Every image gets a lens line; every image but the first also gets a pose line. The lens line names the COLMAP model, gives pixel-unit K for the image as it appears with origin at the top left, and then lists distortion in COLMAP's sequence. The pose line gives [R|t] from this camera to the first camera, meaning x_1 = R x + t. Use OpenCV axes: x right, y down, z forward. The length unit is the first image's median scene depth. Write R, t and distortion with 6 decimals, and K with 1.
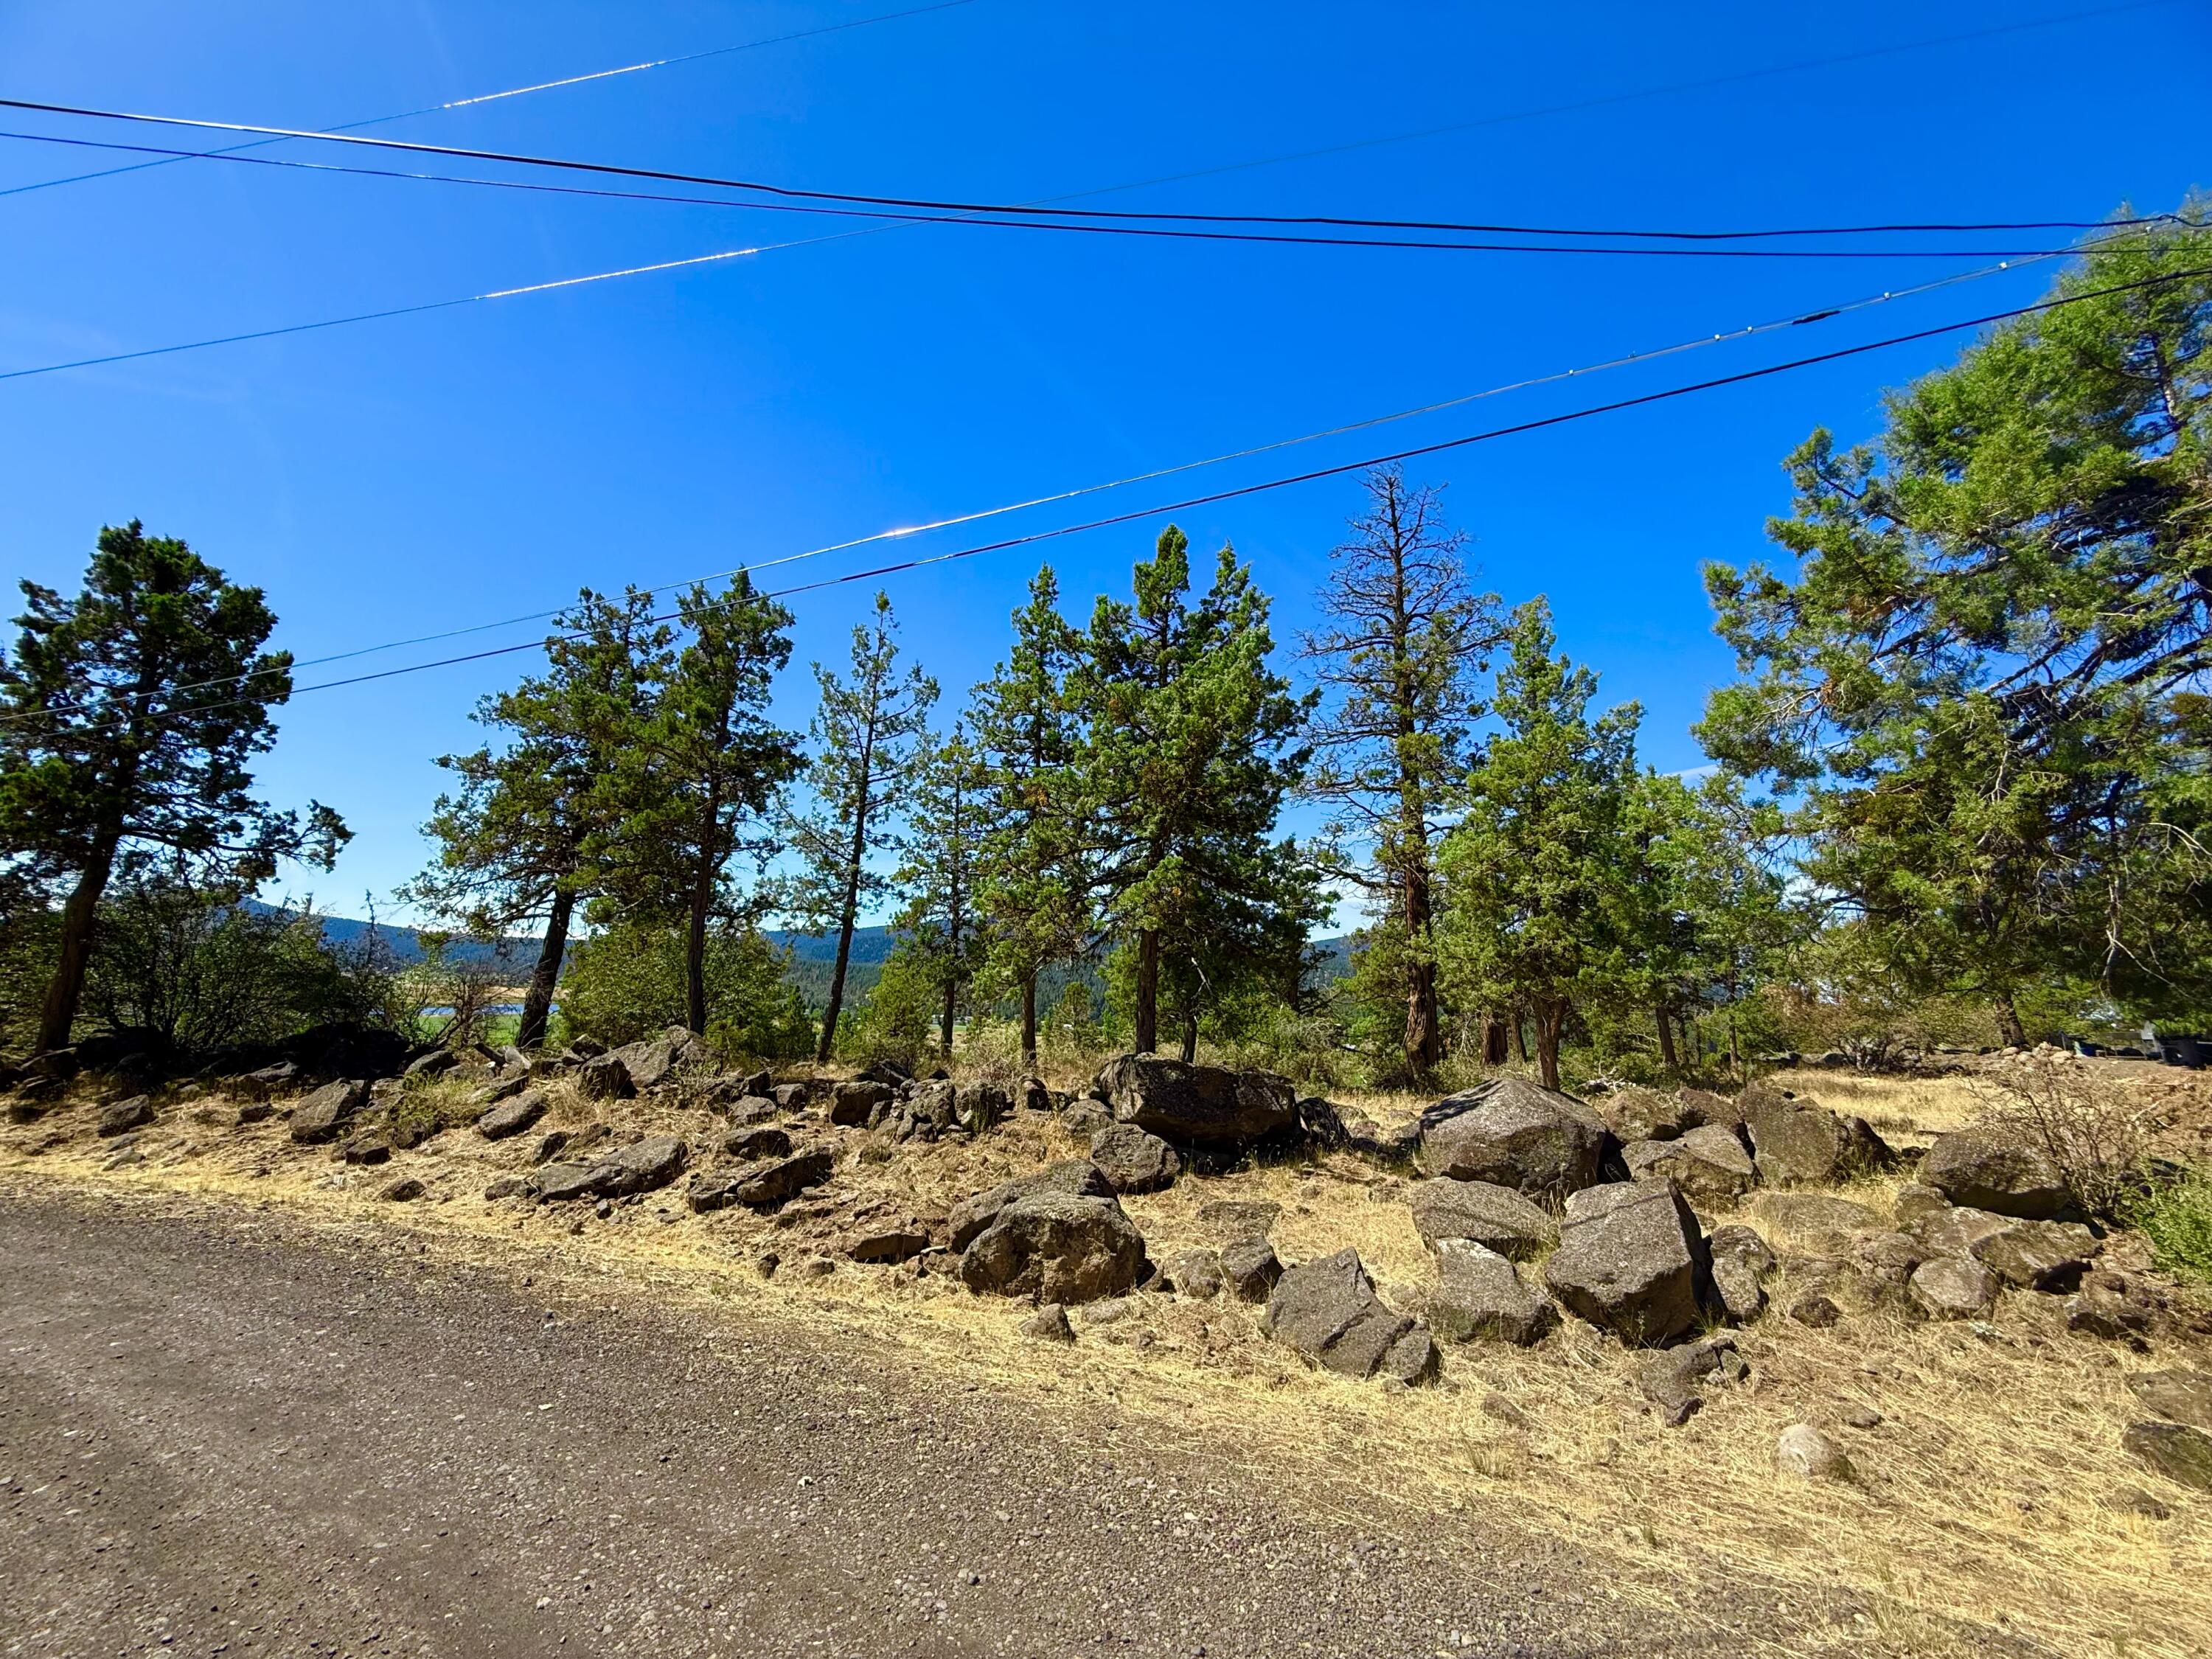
lens RADIAL K [[880.0, 0, 1104.0], [0, 880.0, 831.4], [0, 0, 1]] dist [0.001009, 0.000114]
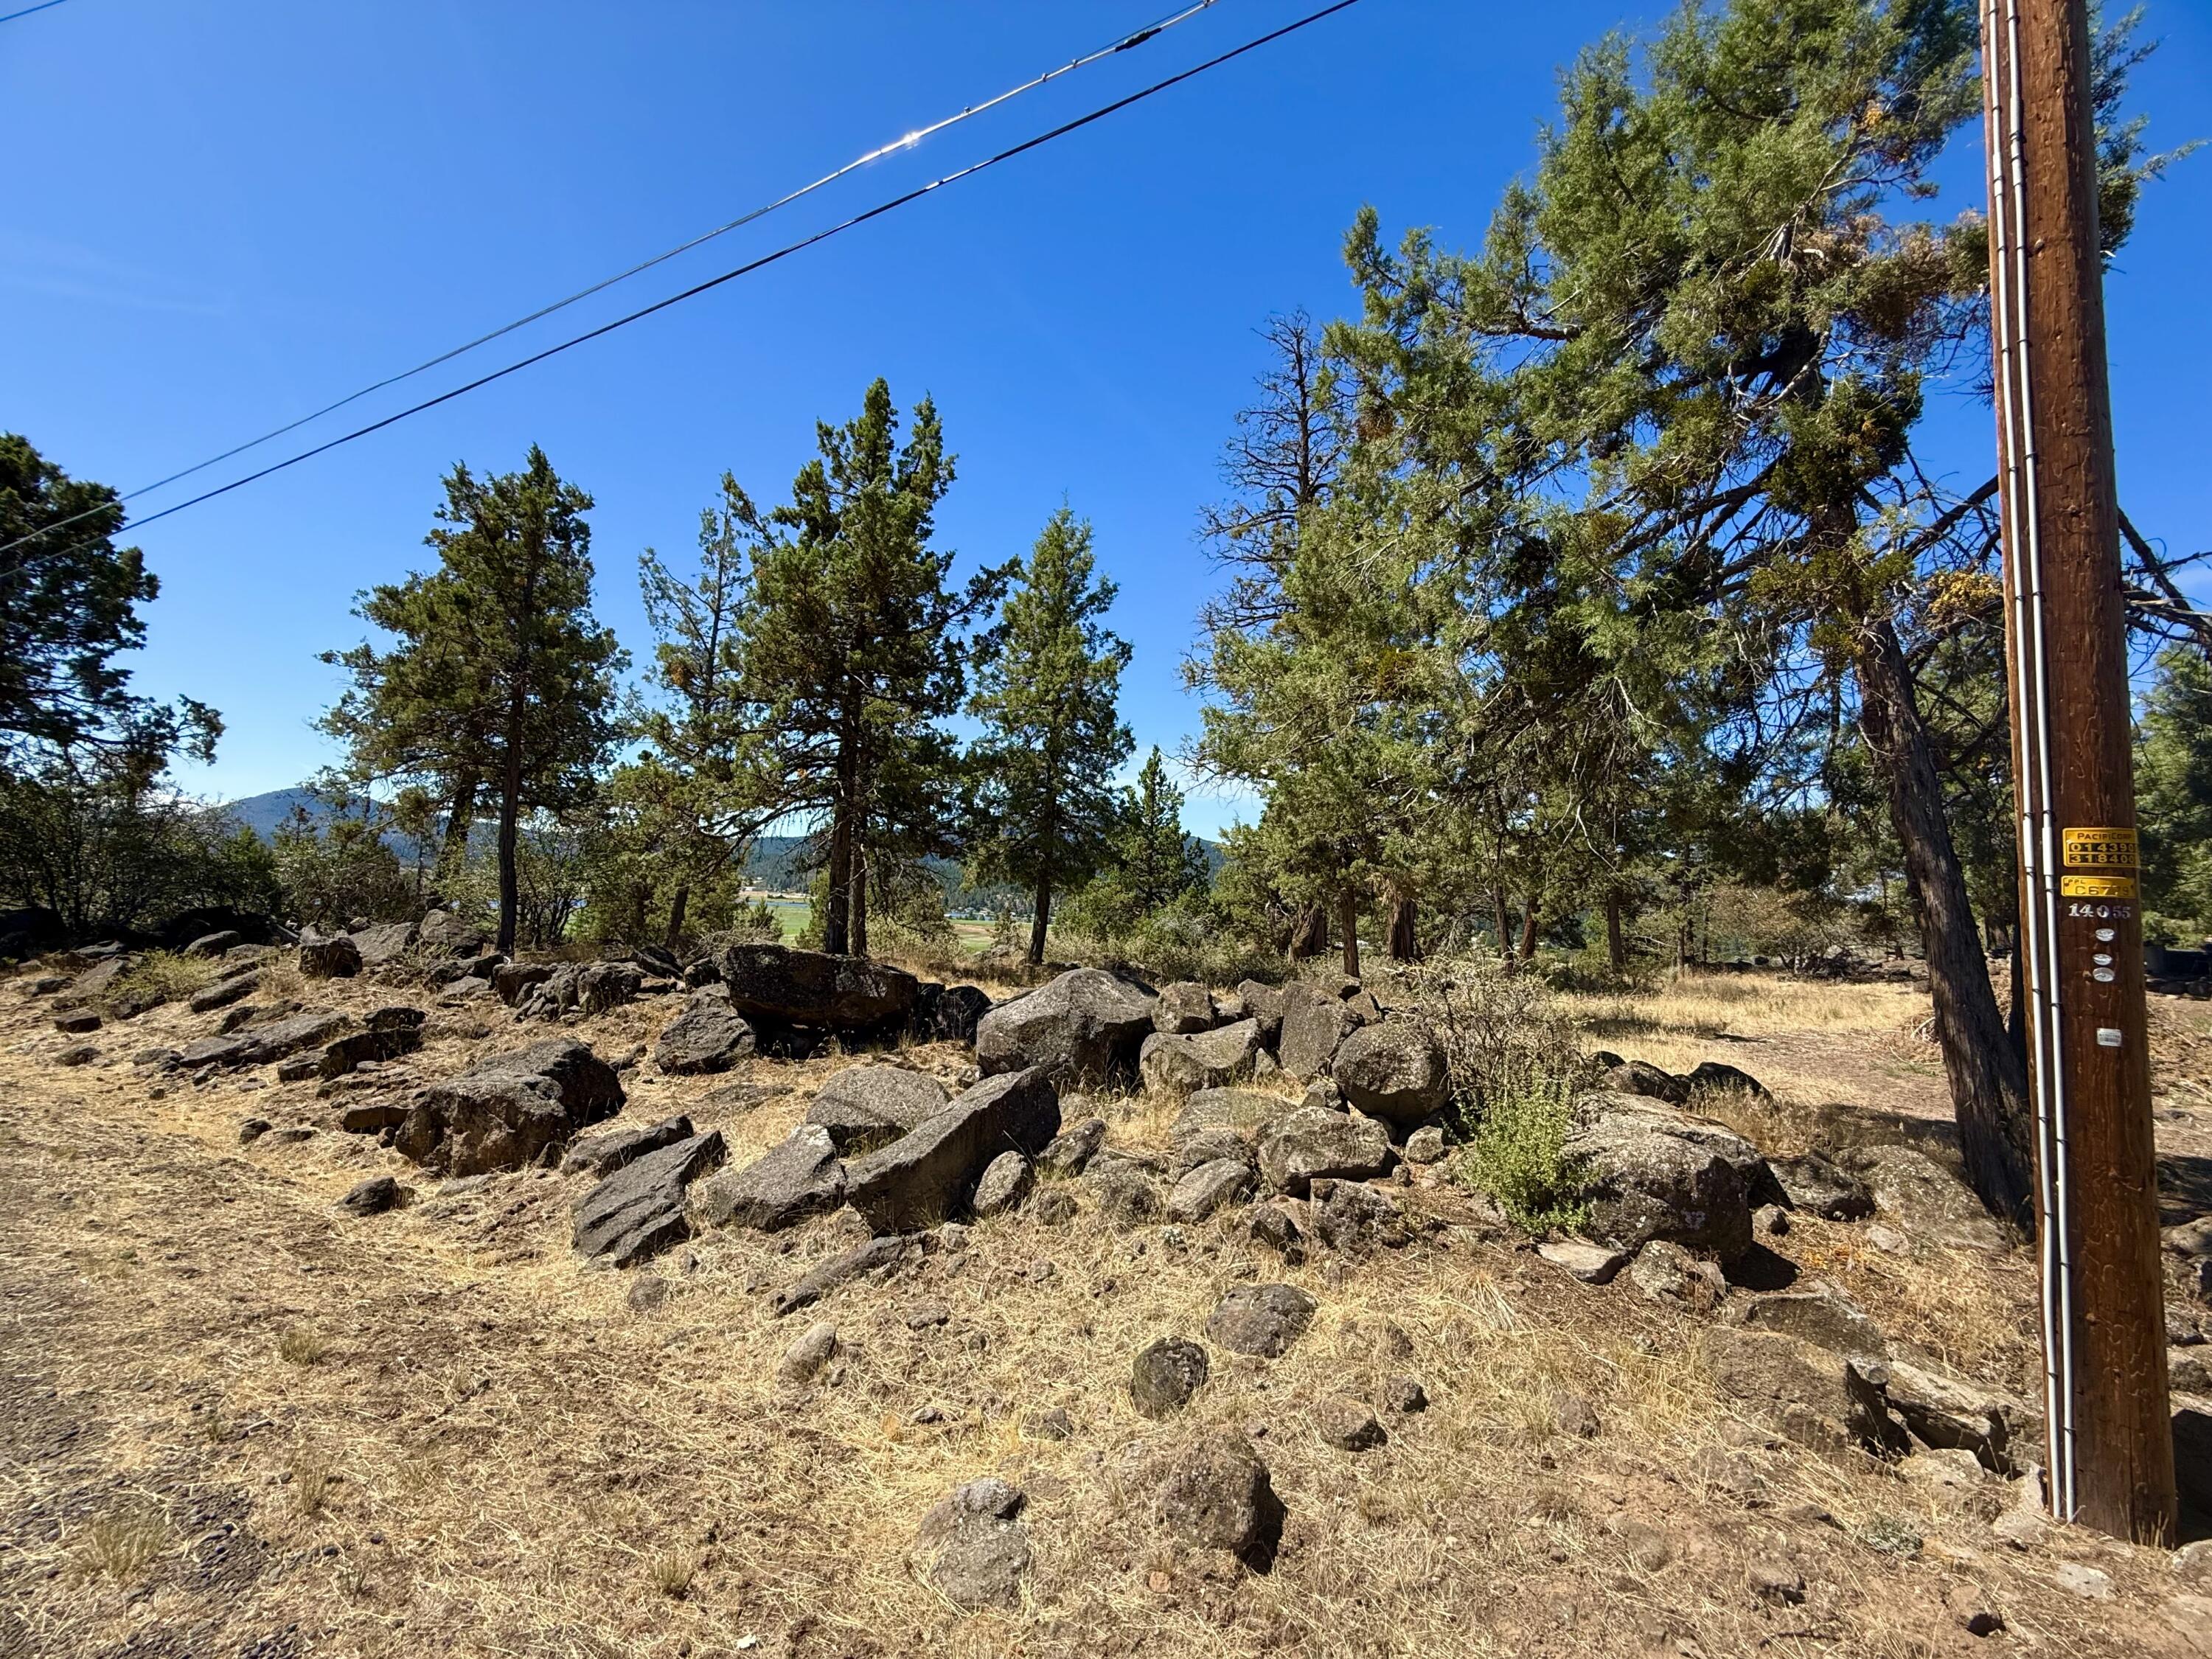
lens RADIAL K [[880.0, 0, 1106.7], [0, 880.0, 830.8], [0, 0, 1]] dist [0.001009, 0.000114]
pose [[0.997086, 0.003240, -0.076216, 0.288114], [0.005241, 0.993827, 0.110815, 0.015288], [0.076104, -0.110892, 0.990914, 0.041745]]
